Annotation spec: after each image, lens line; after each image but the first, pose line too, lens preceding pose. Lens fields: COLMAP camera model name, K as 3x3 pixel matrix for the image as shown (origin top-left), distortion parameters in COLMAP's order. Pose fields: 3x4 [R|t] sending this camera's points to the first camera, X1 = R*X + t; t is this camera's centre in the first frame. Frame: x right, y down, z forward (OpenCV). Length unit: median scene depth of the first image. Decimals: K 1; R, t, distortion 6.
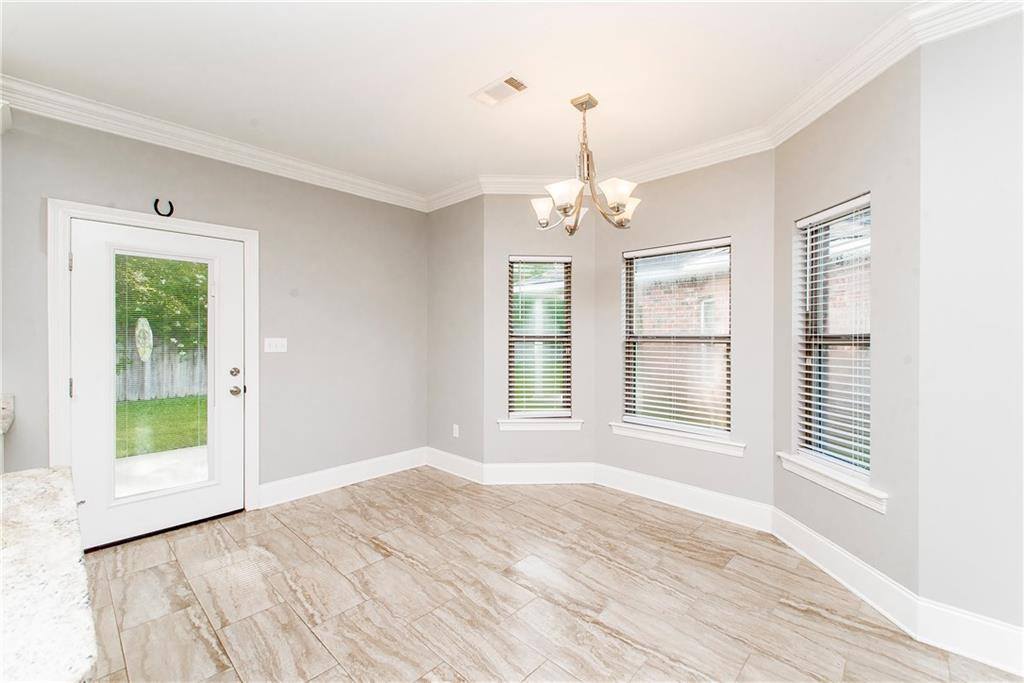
lens RADIAL K [[421.3, 0, 540.4], [0, 421.3, 337.3], [0, 0, 1]] dist [0.000064, -0.000020]
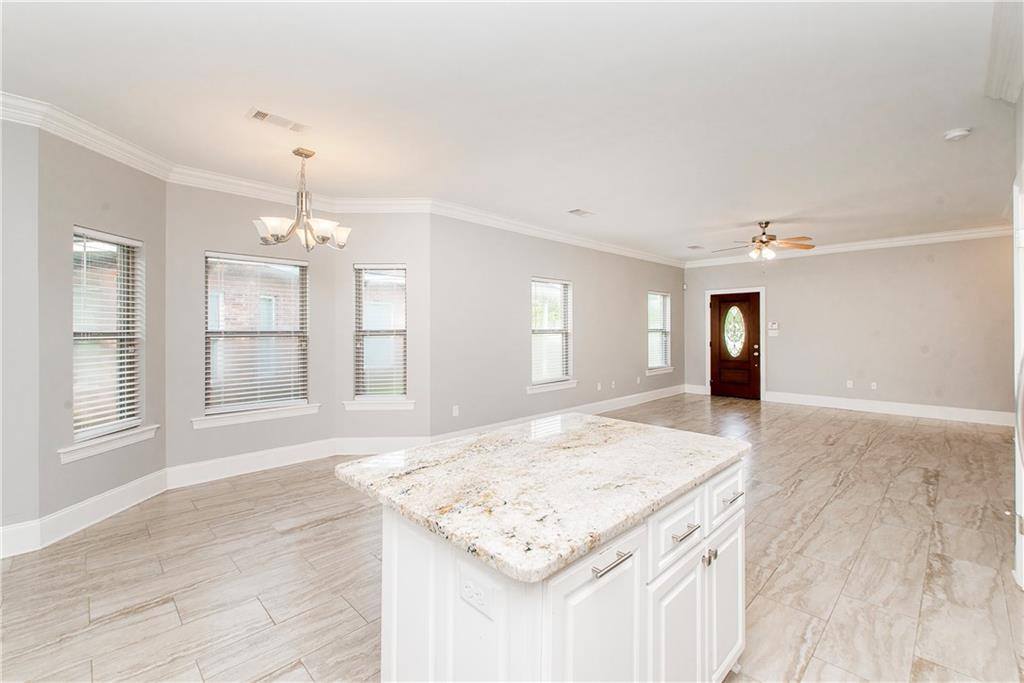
lens RADIAL K [[436.1, 0, 492.3], [0, 436.1, 326.3], [0, 0, 1]] dist [-0.000555, -0.000410]
pose [[0.099065, 0.001786, 0.995079, -1.004591], [0.009473, 0.999951, -0.002738, -0.008431], [-0.995036, 0.009698, 0.099043, 0.244692]]
